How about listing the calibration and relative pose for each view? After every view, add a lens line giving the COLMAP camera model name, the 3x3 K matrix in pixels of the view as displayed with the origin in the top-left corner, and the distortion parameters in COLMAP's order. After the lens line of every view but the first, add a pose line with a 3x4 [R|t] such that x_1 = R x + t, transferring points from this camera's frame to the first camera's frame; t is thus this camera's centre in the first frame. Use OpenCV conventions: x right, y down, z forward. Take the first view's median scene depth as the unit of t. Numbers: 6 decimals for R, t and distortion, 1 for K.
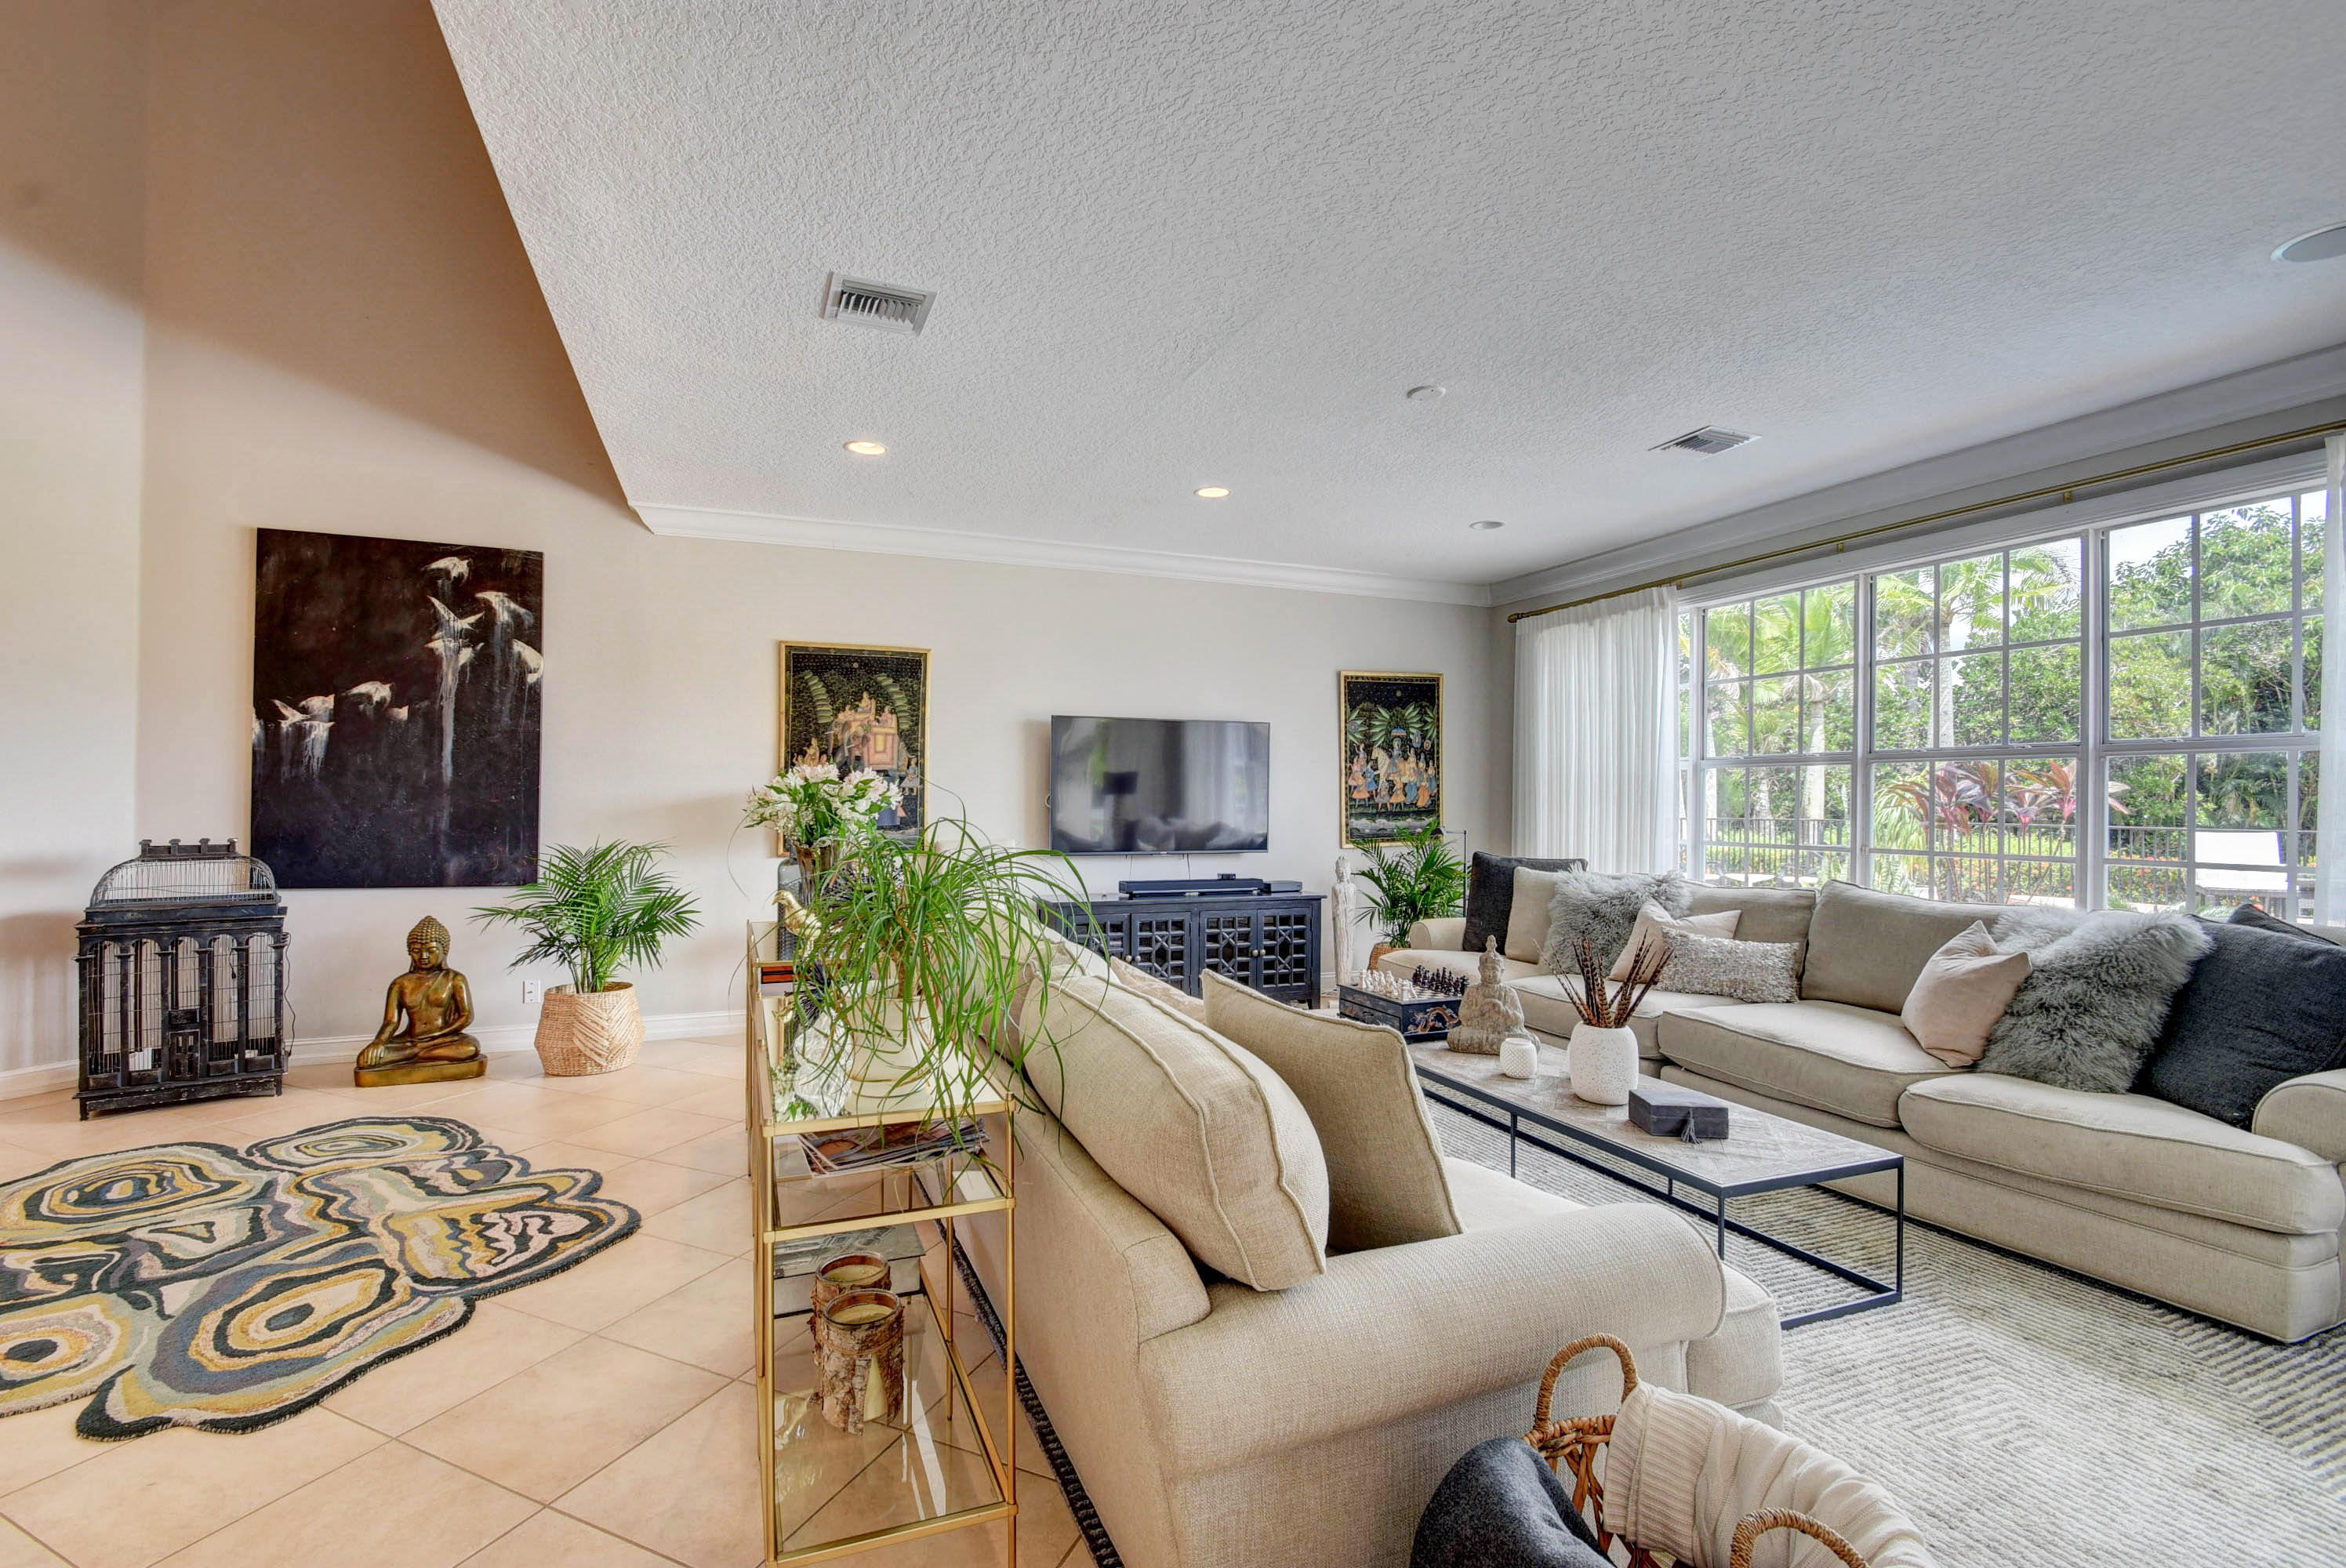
lens RADIAL K [[1068.7, 0, 1176.1], [0, 1068.7, 804.4], [0, 0, 1]] dist [0.003934, -0.010196]
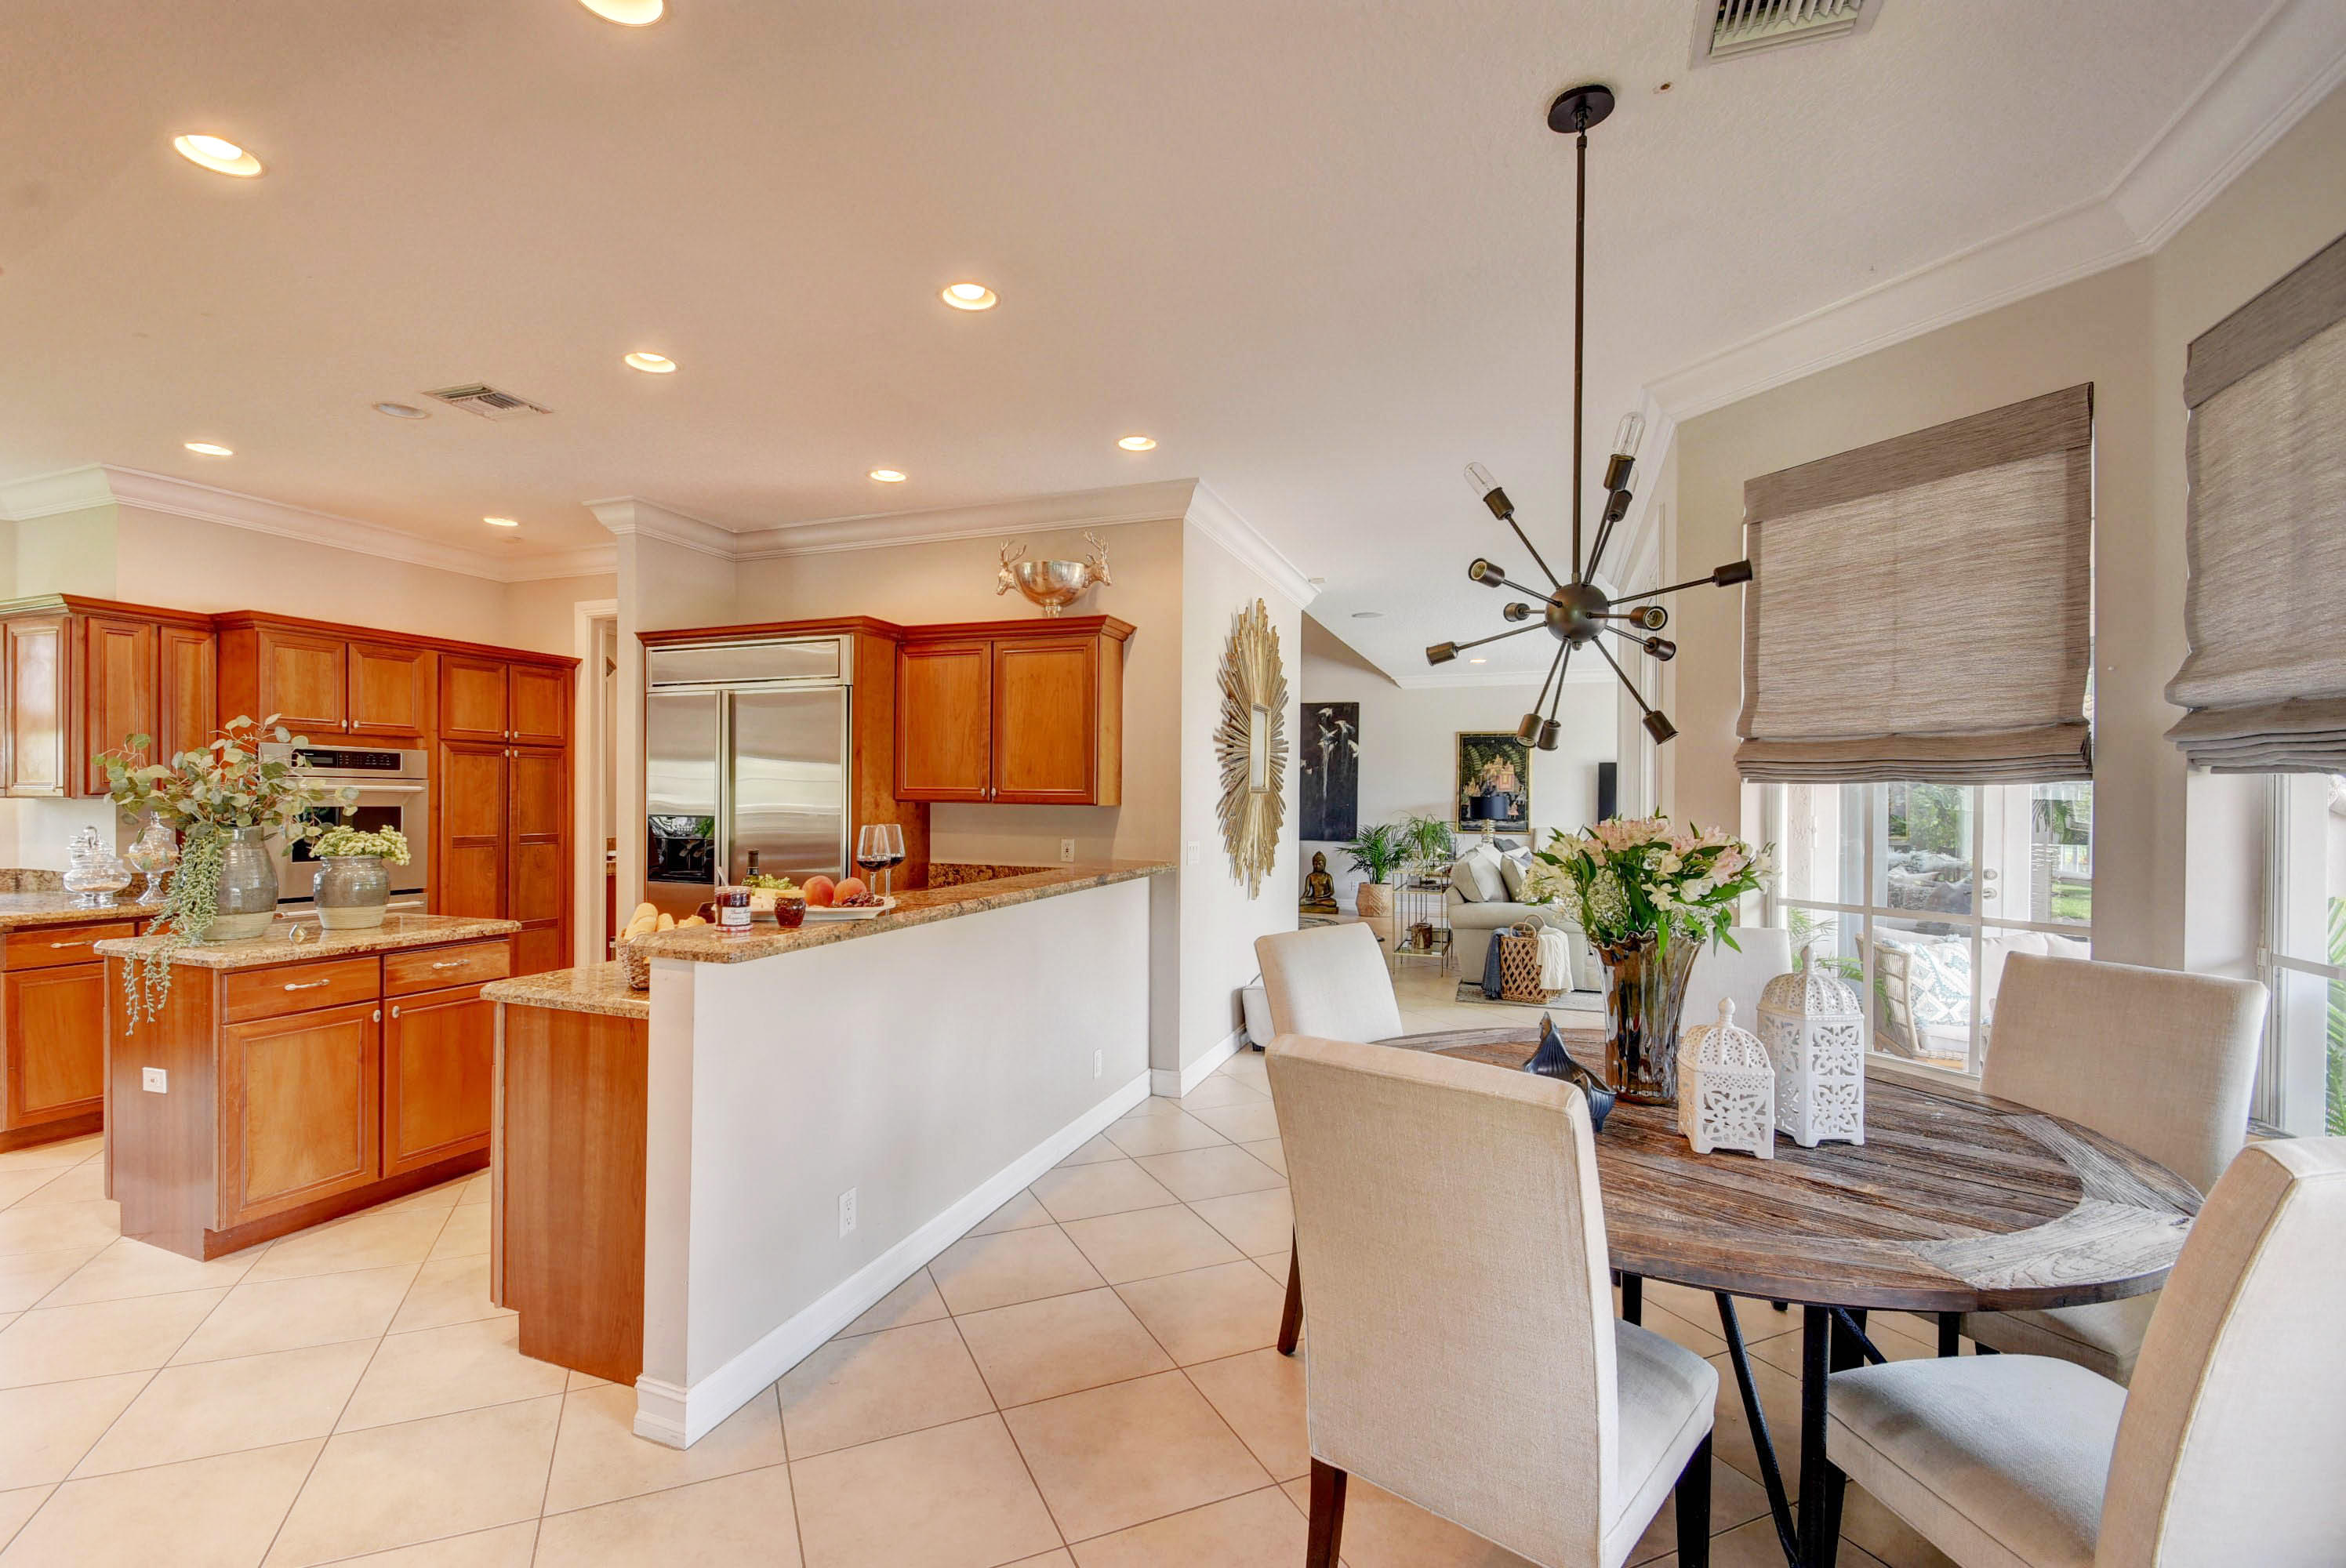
lens RADIAL K [[1035.0, 0, 1130.0], [0, 1035.0, 796.9], [0, 0, 1]] dist [0.014689, -0.016802]
pose [[0.735004, 0.005250, -0.678043, 0.594040], [-0.003639, 0.999986, 0.003798, -0.031036], [0.678053, -0.000324, 0.735013, -1.035087]]
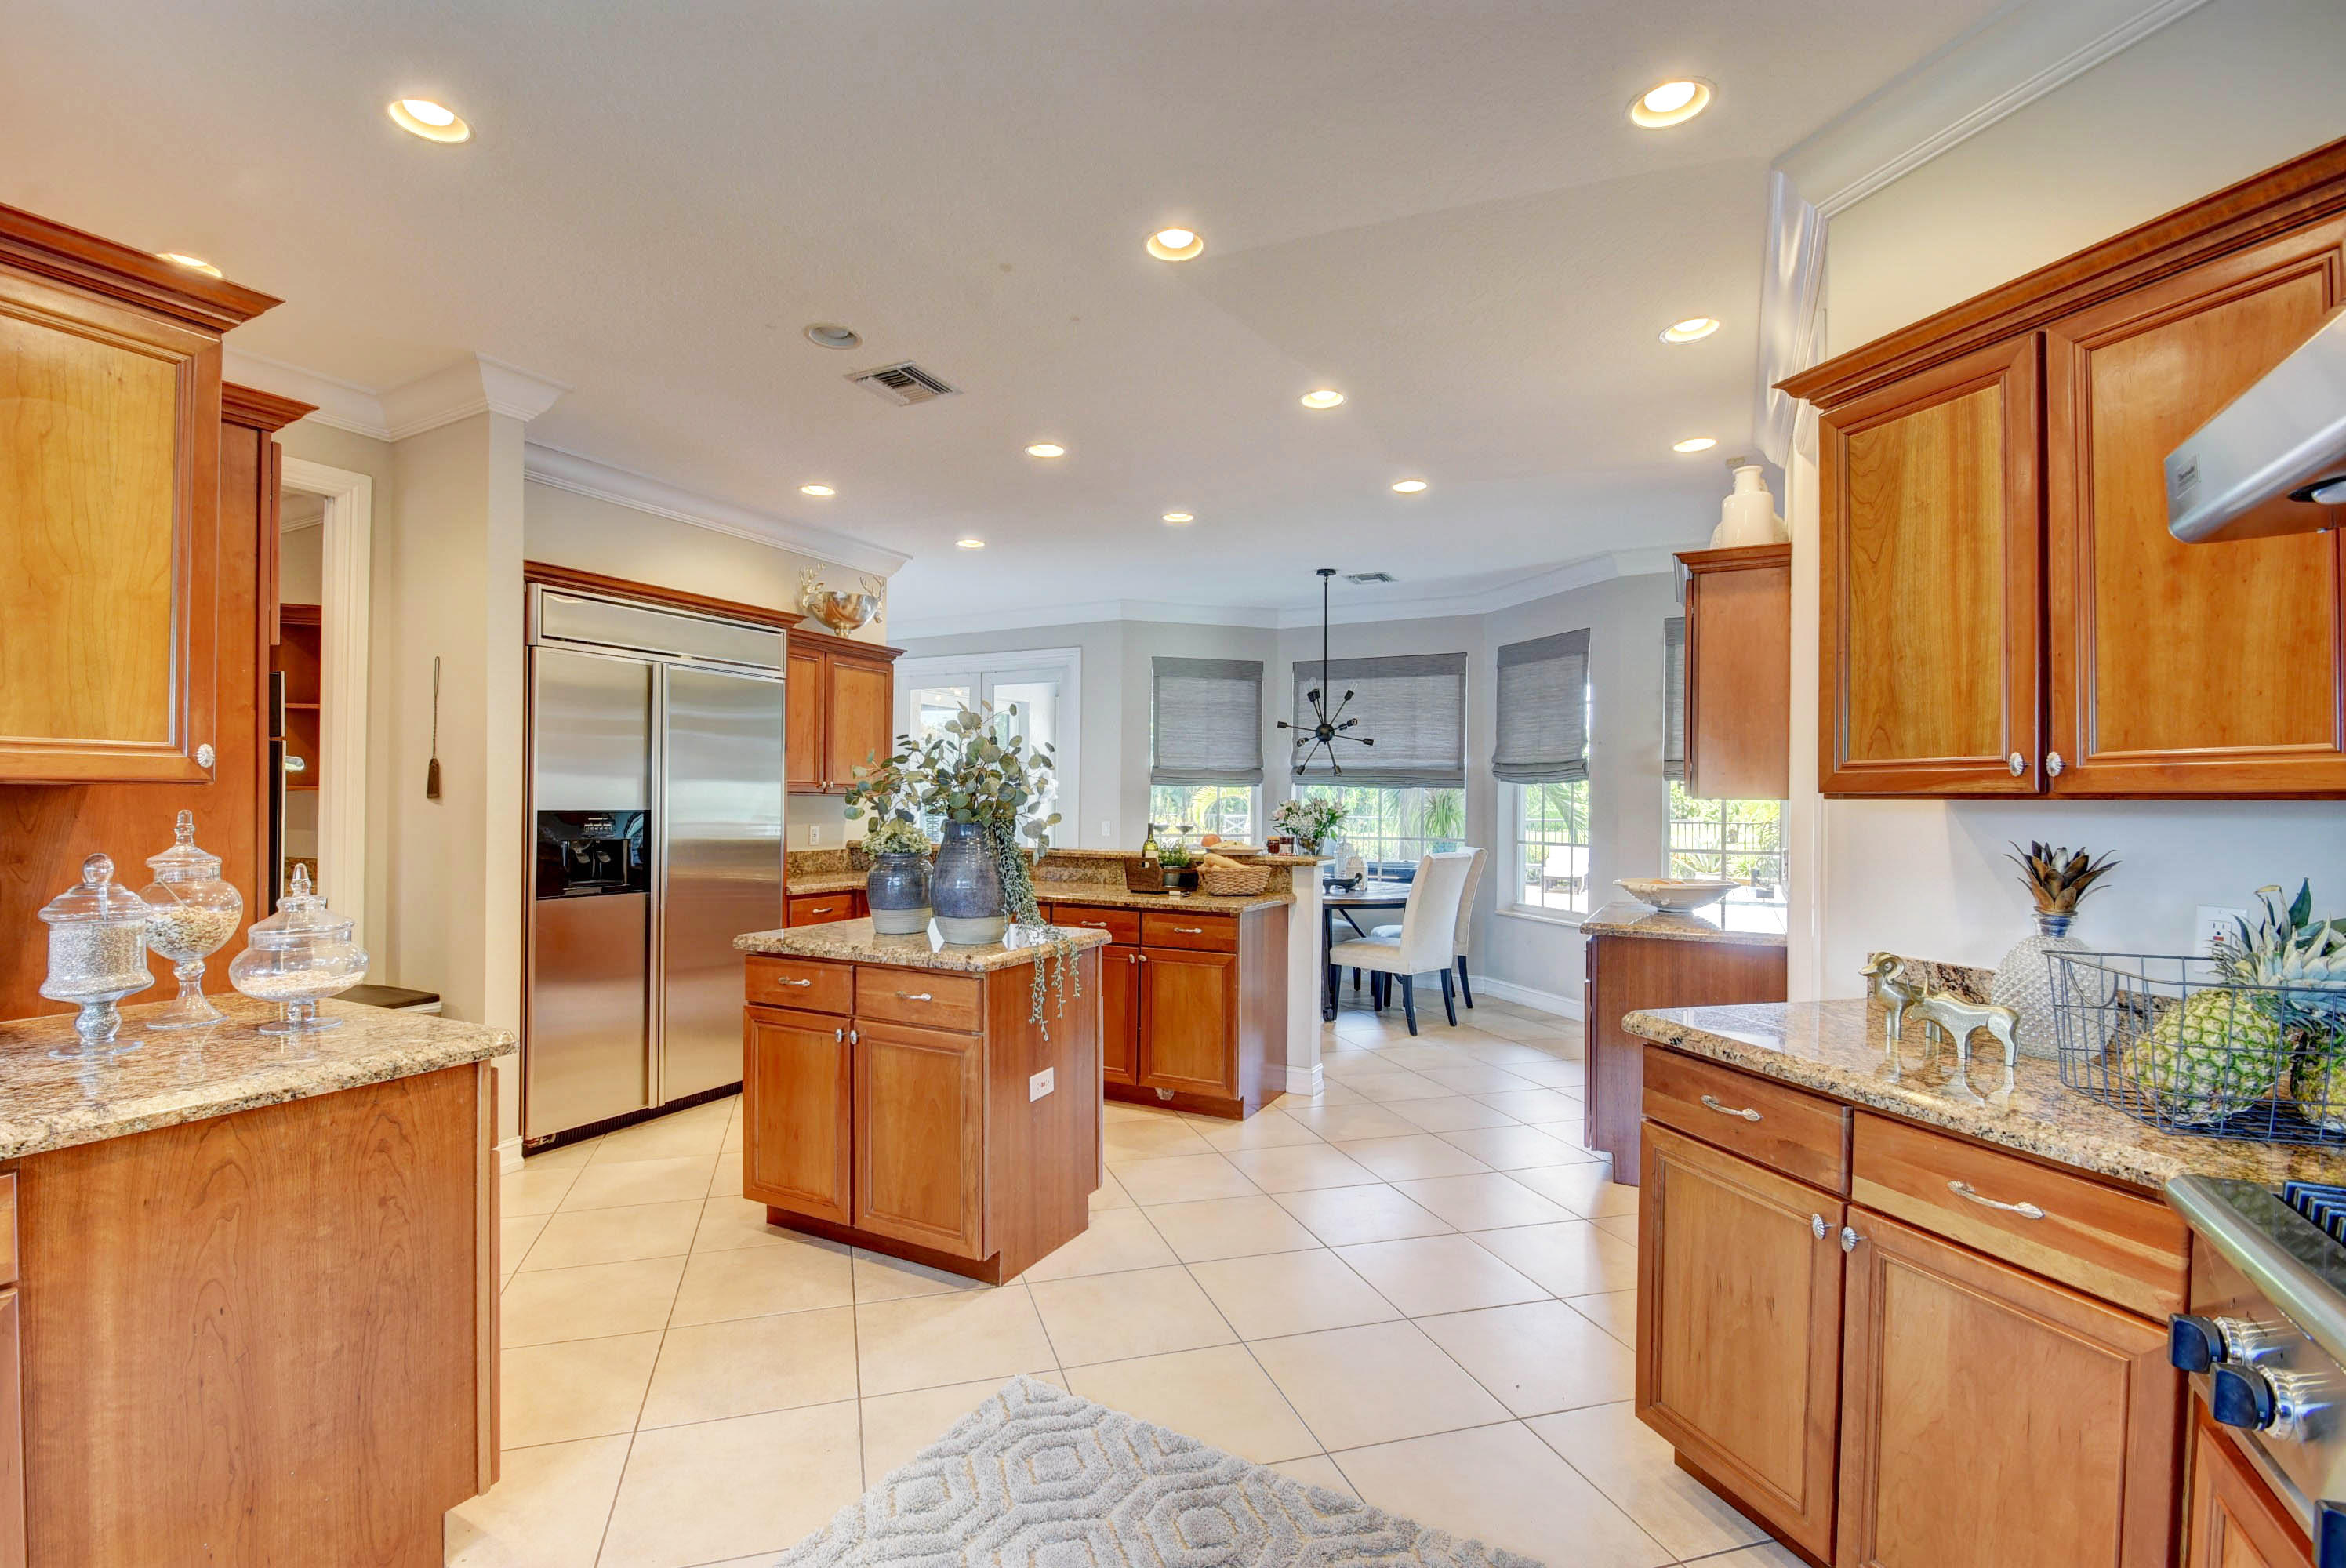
lens RADIAL K [[1061.8, 0, 1132.9], [0, 1061.8, 797.5], [0, 0, 1]] dist [0.014016, -0.019011]
pose [[0.762547, 0.005423, 0.646910, -0.540166], [-0.007744, 0.999970, 0.000746, -0.022205], [-0.646887, -0.005578, 0.762566, -1.446894]]
